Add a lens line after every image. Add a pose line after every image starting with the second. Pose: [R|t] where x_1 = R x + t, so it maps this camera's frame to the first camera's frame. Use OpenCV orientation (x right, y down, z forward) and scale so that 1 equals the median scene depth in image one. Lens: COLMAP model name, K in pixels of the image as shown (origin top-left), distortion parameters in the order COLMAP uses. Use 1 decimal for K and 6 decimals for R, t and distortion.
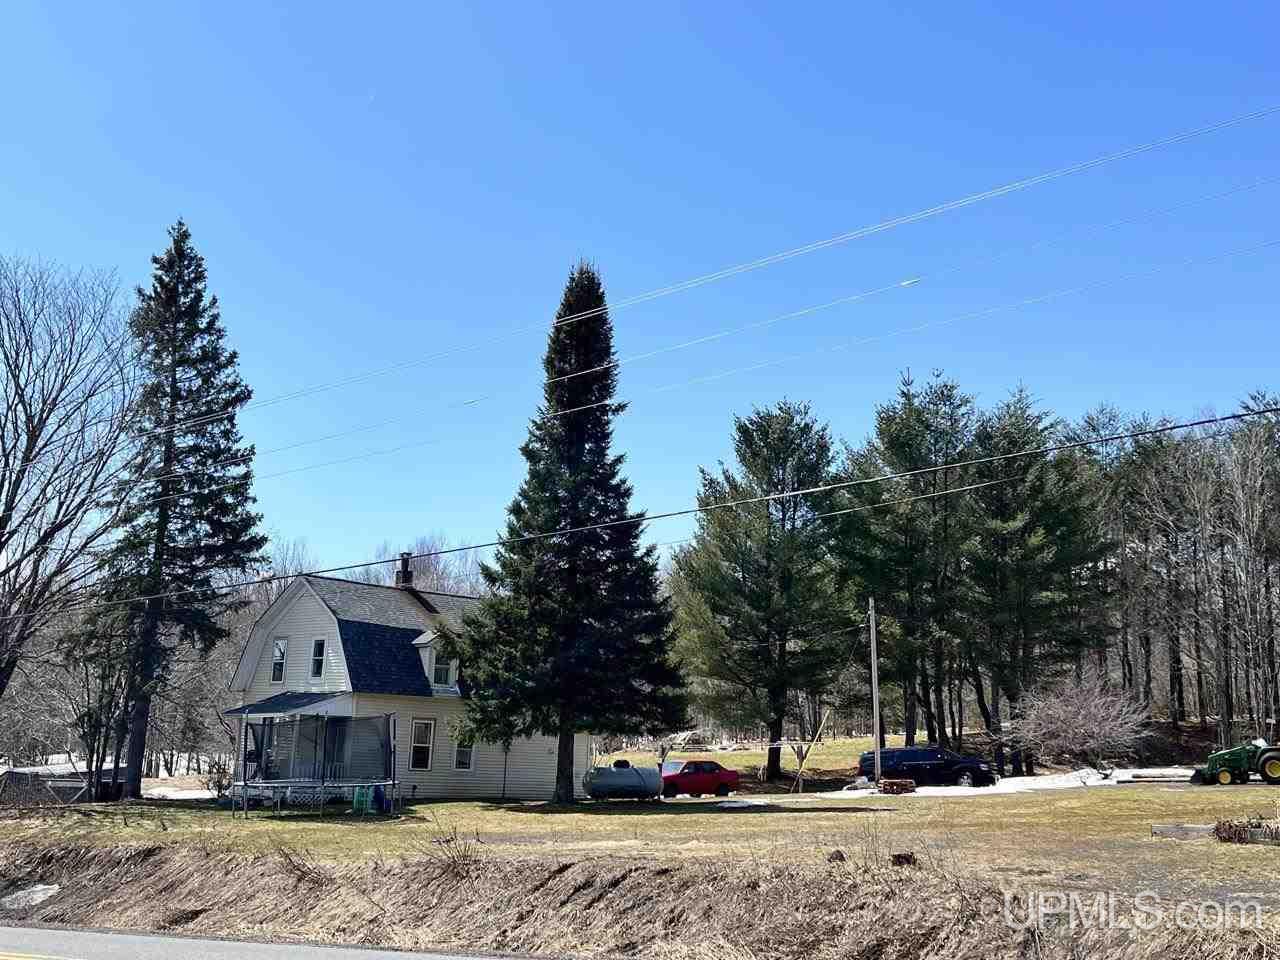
lens RADIAL K [[1500.2, 0, 640.0], [0, 1500.2, 480.0], [0, 0, 1]] dist [-0.022922, -0.016303]
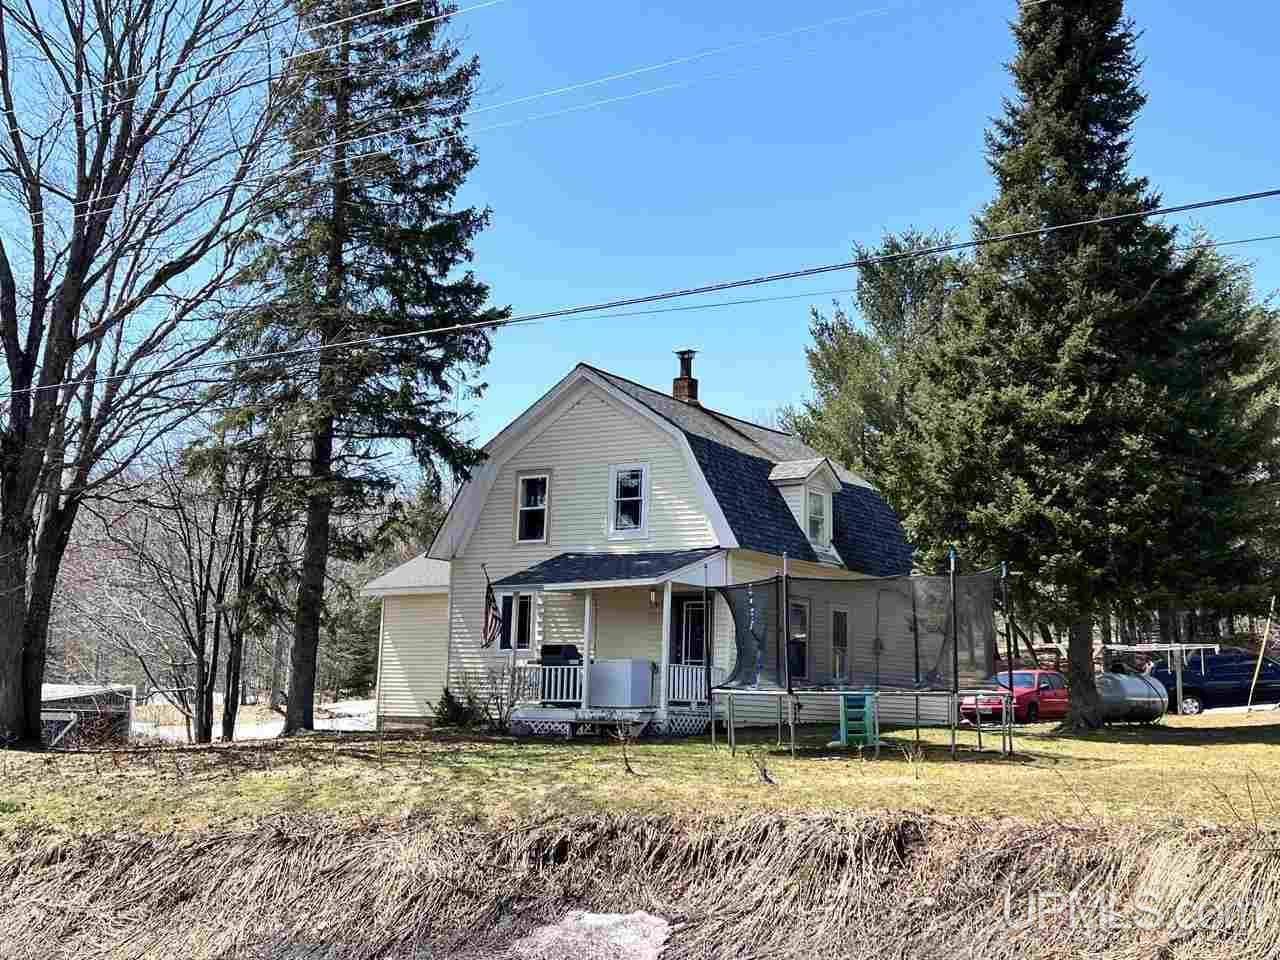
lens RADIAL K [[1500.2, 0, 640.0], [0, 1500.2, 480.0], [0, 0, 1]] dist [-0.022922, -0.016303]
pose [[0.982117, 0.019451, 0.187262, -0.321914], [-0.026942, 0.998932, 0.037540, 0.087778], [-0.186331, -0.041914, 0.981593, 0.402502]]
